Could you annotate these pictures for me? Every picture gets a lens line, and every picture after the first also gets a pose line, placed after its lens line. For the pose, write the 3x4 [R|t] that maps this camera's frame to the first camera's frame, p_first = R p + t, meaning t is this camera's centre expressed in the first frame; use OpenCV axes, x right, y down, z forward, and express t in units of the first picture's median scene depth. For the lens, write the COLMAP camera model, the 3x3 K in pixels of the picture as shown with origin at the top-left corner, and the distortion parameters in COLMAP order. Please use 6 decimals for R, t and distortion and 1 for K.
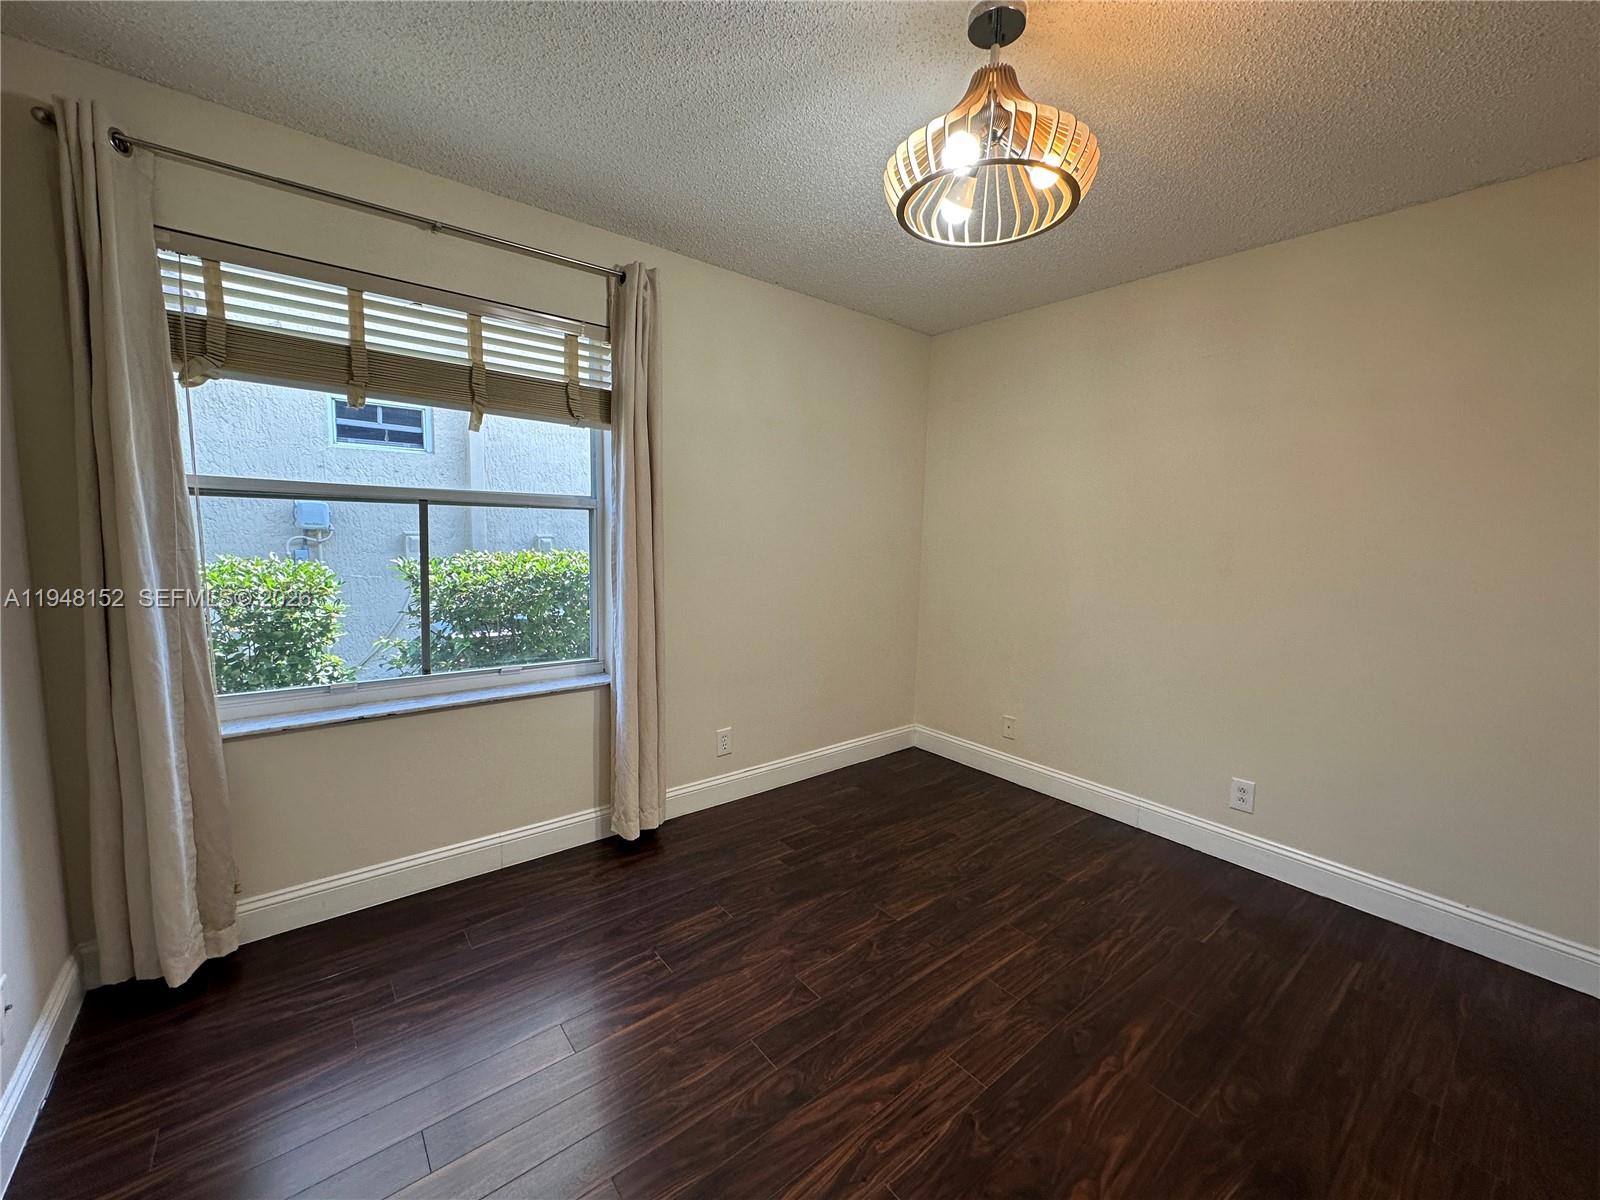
lens RADIAL K [[638.7, 0, 798.1], [0, 638.7, 595.6], [0, 0, 1]] dist [-0.003933, 0.000195]
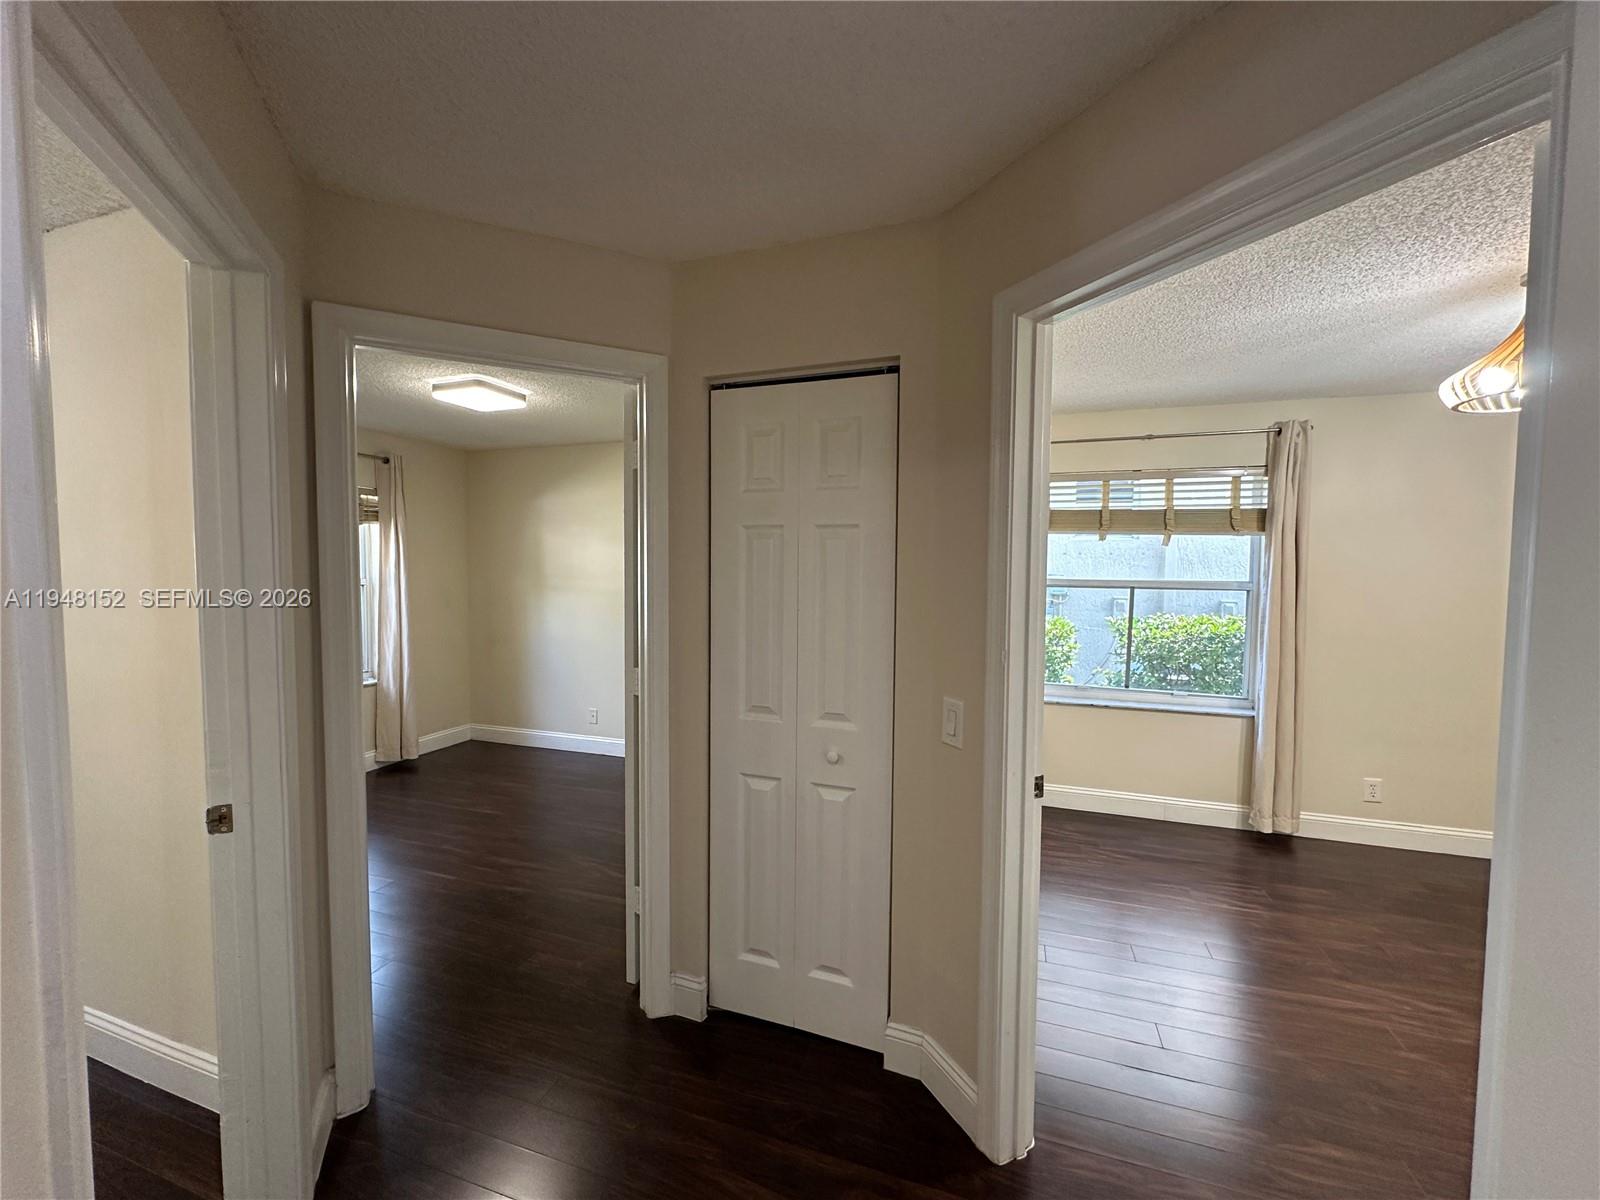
lens RADIAL K [[638.7, 0, 798.4], [0, 638.7, 599.5], [0, 0, 1]] dist [-0.003933, 0.000195]
pose [[0.542661, 0.021190, -0.839685, 0.329074], [-0.086685, 0.995757, -0.030893, 0.014558], [0.835467, 0.089553, 0.542195, -0.609013]]
